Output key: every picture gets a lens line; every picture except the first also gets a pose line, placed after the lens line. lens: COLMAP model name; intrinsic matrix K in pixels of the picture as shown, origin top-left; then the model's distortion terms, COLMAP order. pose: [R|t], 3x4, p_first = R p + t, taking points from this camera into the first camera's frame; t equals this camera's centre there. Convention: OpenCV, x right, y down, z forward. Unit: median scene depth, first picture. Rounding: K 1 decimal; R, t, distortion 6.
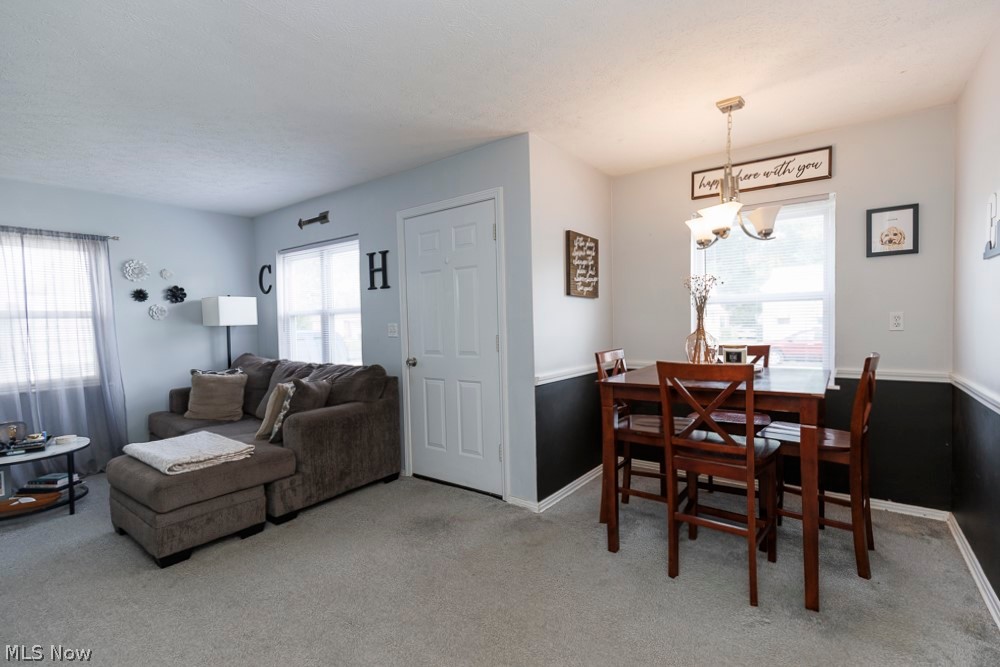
lens RADIAL K [[455.4, 0, 501.9], [0, 455.4, 336.9], [0, 0, 1]] dist [0.008626, -0.001074]
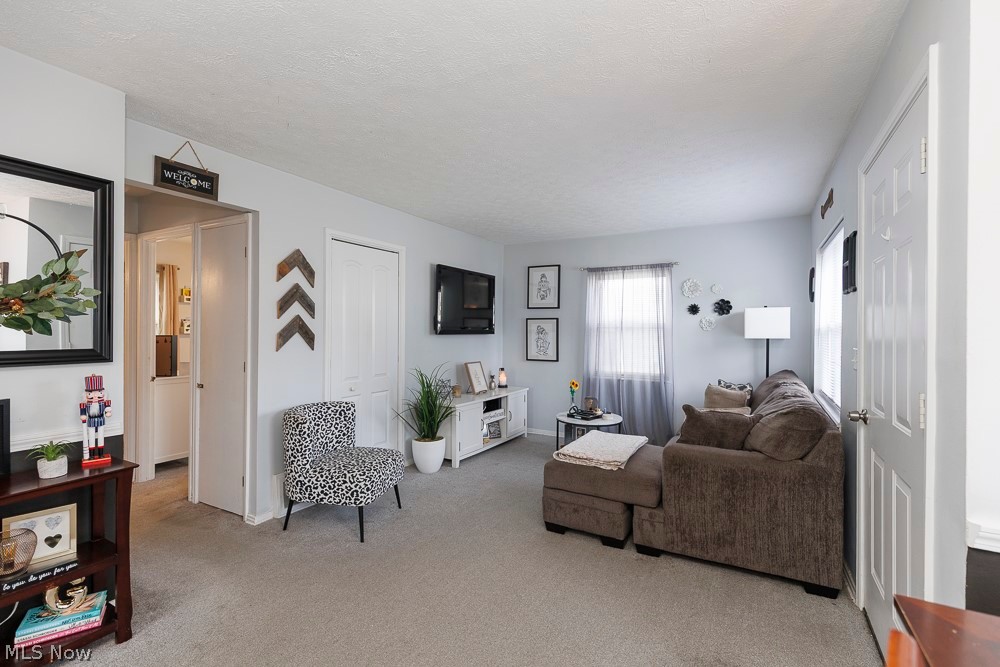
lens RADIAL K [[438.3, 0, 509.7], [0, 438.3, 332.6], [0, 0, 1]] dist [-0.000294, -0.000567]
pose [[0.143954, 0.028592, -0.989171, 0.259718], [-0.045135, 0.998732, 0.022300, -0.039095], [0.988555, 0.041436, 0.145062, 0.419398]]
